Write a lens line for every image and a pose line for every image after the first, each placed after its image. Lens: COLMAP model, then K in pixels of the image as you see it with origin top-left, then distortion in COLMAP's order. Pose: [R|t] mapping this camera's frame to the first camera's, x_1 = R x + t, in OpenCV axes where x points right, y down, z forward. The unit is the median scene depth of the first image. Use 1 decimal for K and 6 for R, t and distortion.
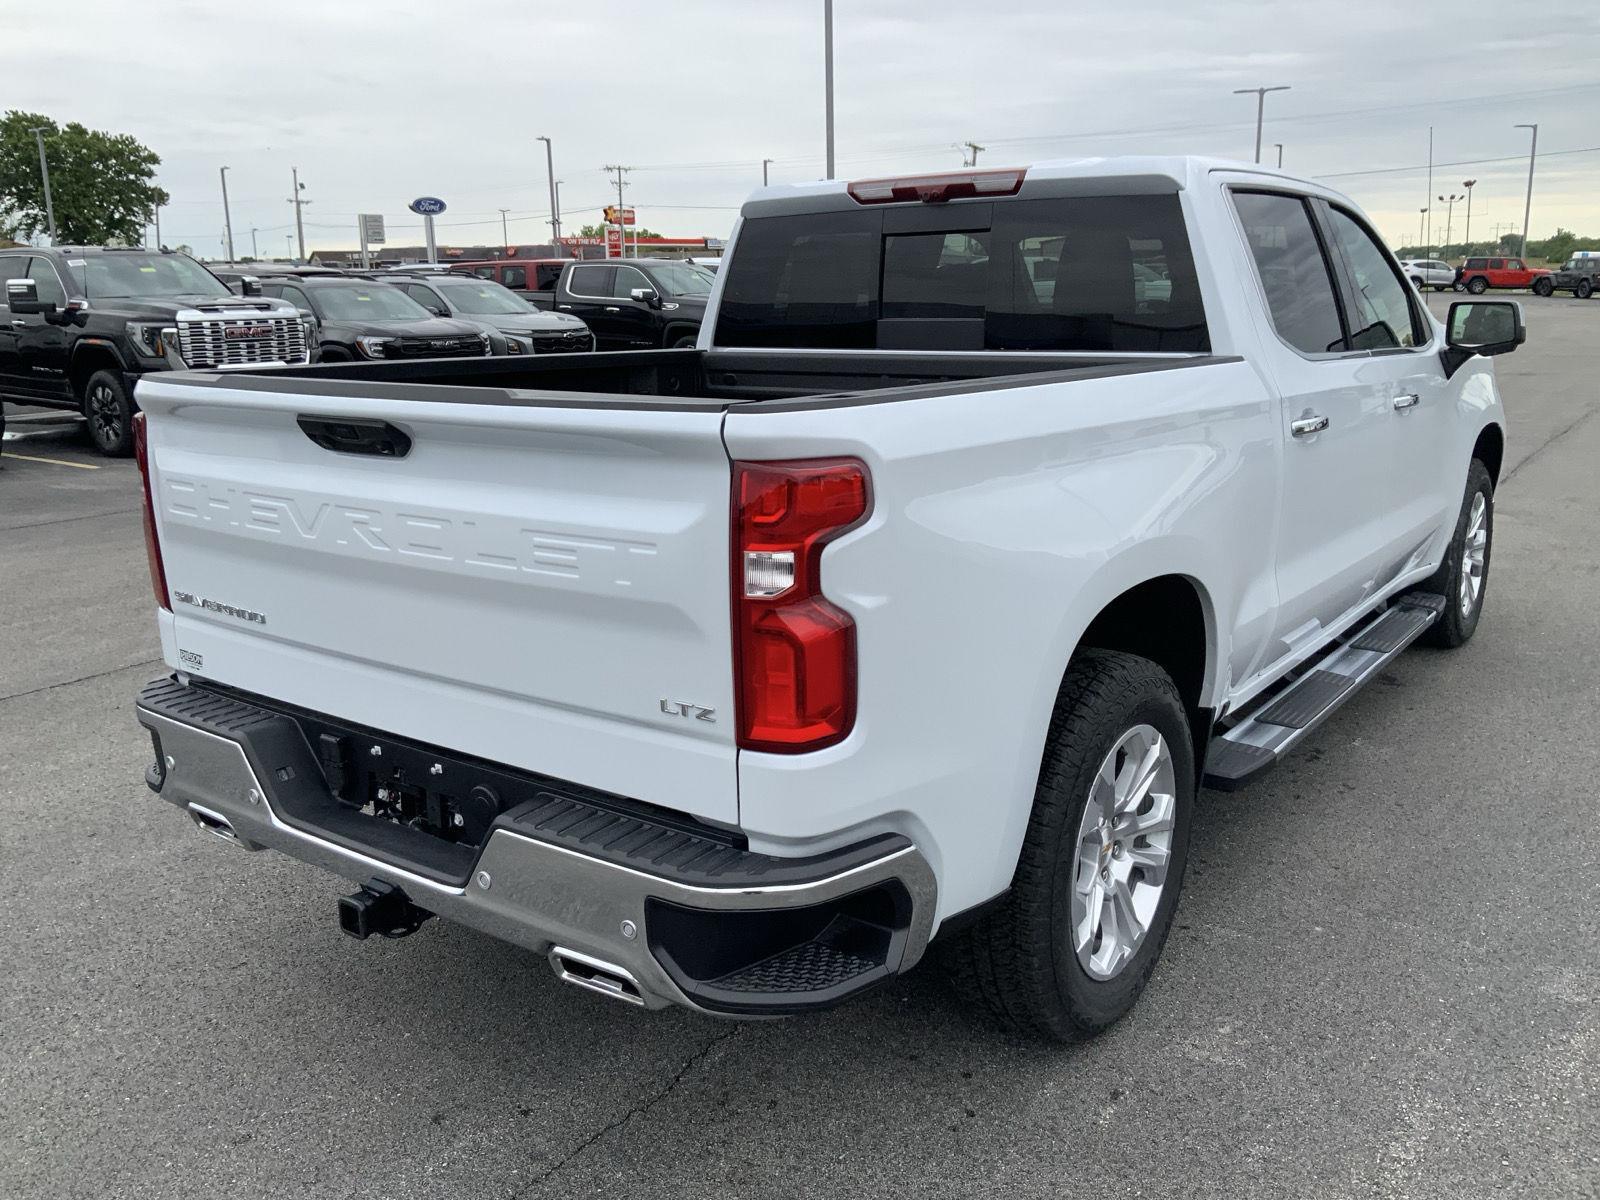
lens RADIAL K [[1325.2, 0, 795.9], [0, 1325.2, 598.1], [0, 0, 1]] dist [0.074737, -0.140898]
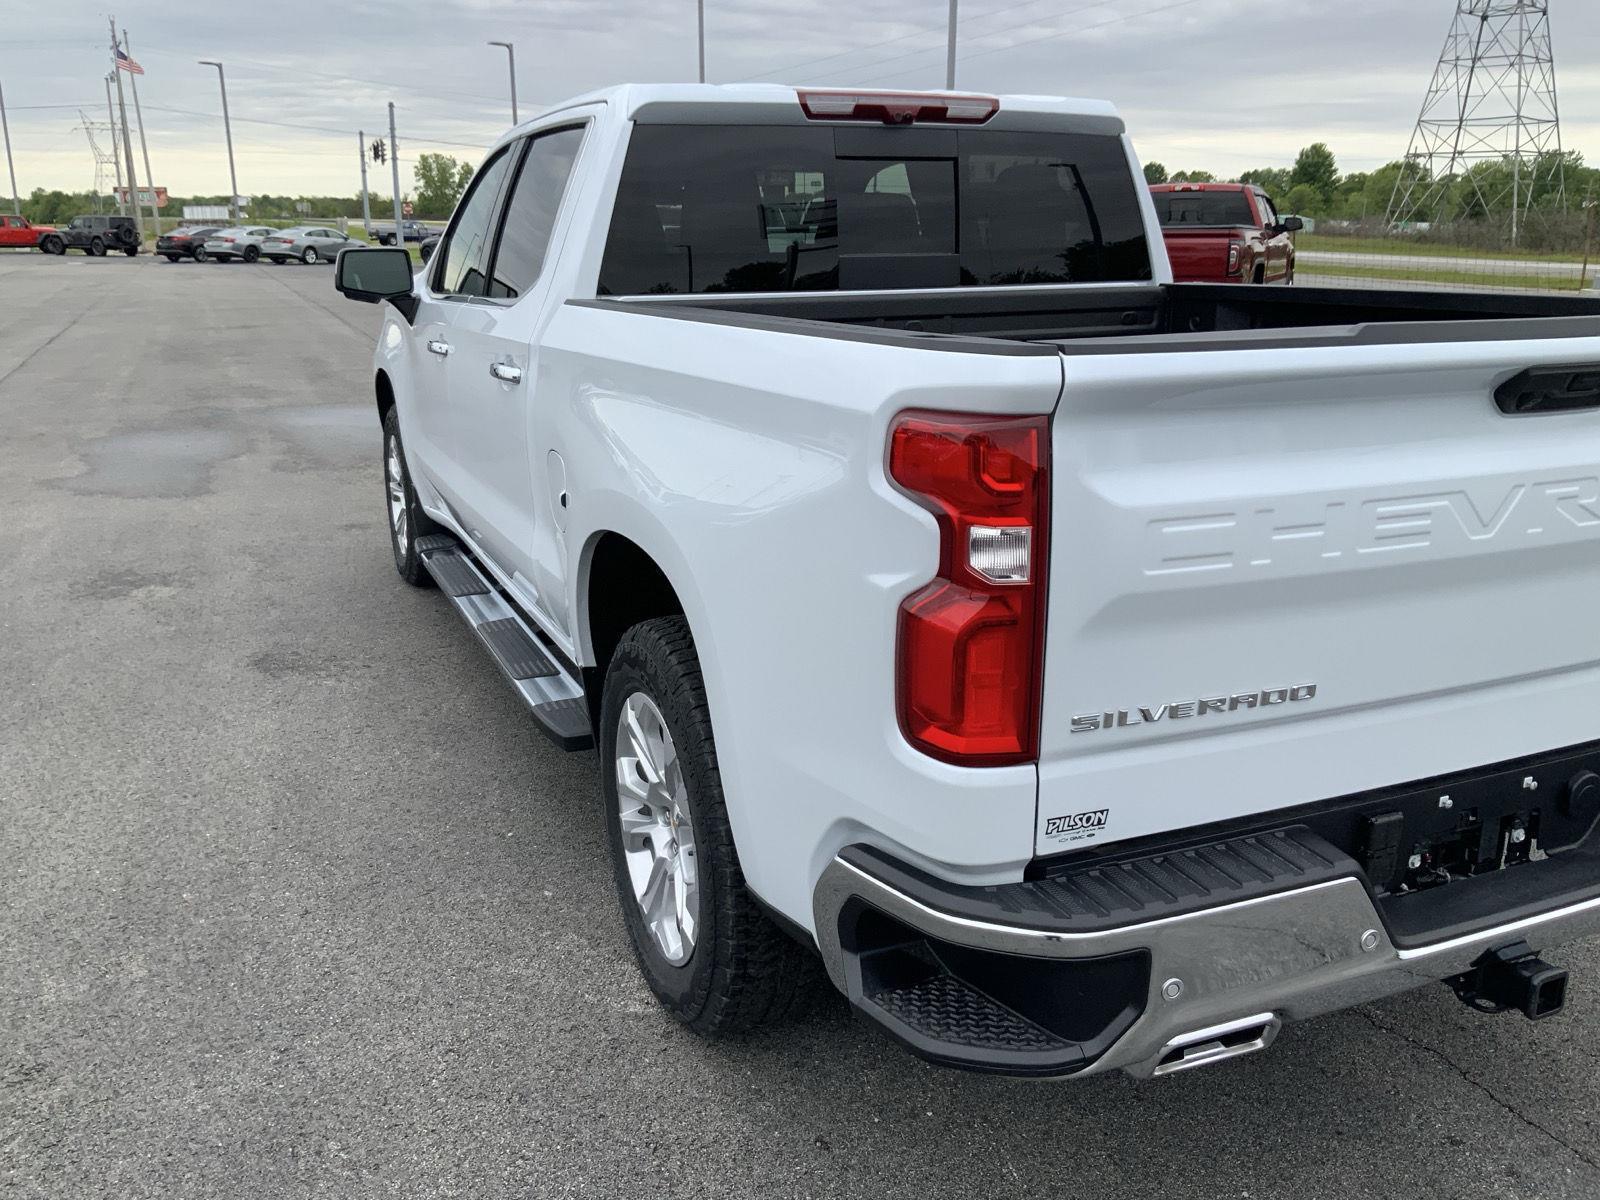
lens RADIAL K [[1336.5, 0, 800.2], [0, 1336.5, 583.0], [0, 0, 1]] dist [0.074573, -0.154173]
pose [[0.508042, -0.208013, 0.835837, -0.935221], [0.194603, 0.973029, 0.123871, -0.147295], [-0.839061, 0.099725, 0.534820, 0.734504]]
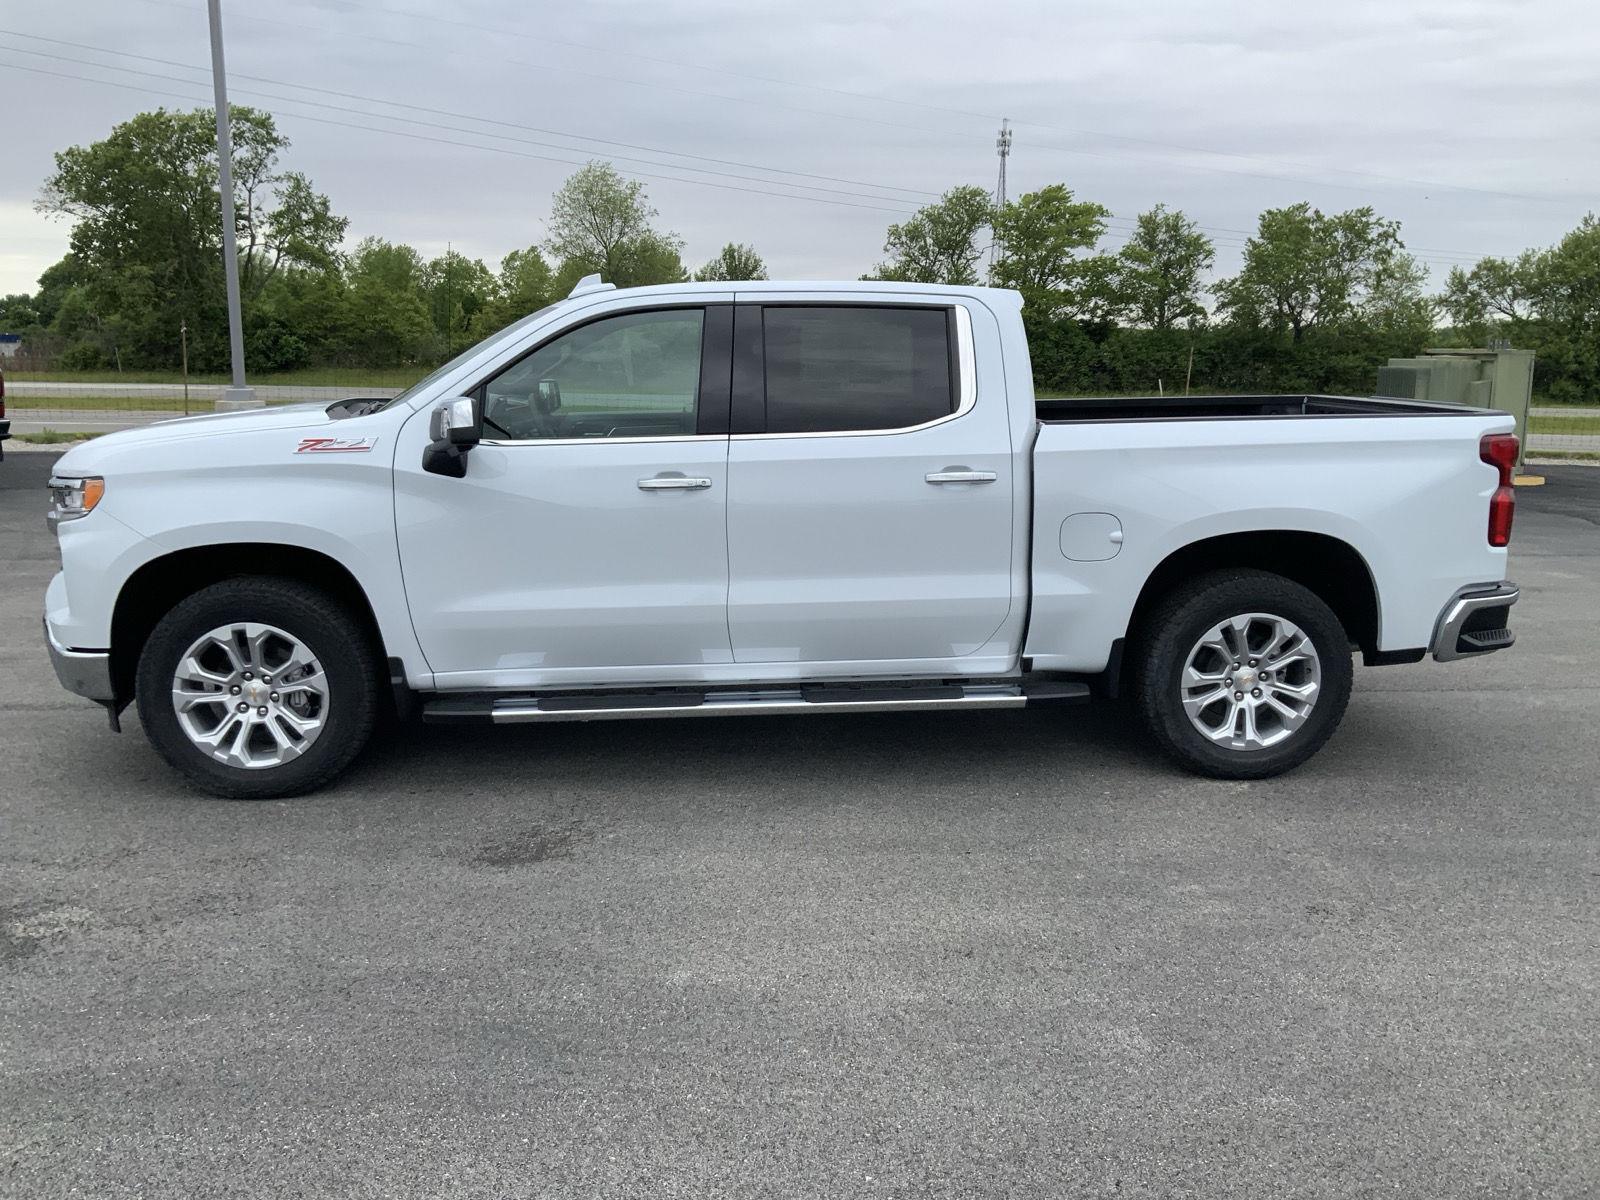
lens RADIAL K [[1325.2, 0, 795.9], [0, 1325.2, 598.1], [0, 0, 1]] dist [0.074737, -0.140898]
pose [[-0.657364, -0.132324, 0.741864, -1.141193], [0.175140, 0.930678, 0.321193, -0.631471], [-0.732938, 0.341071, -0.588619, 2.632735]]
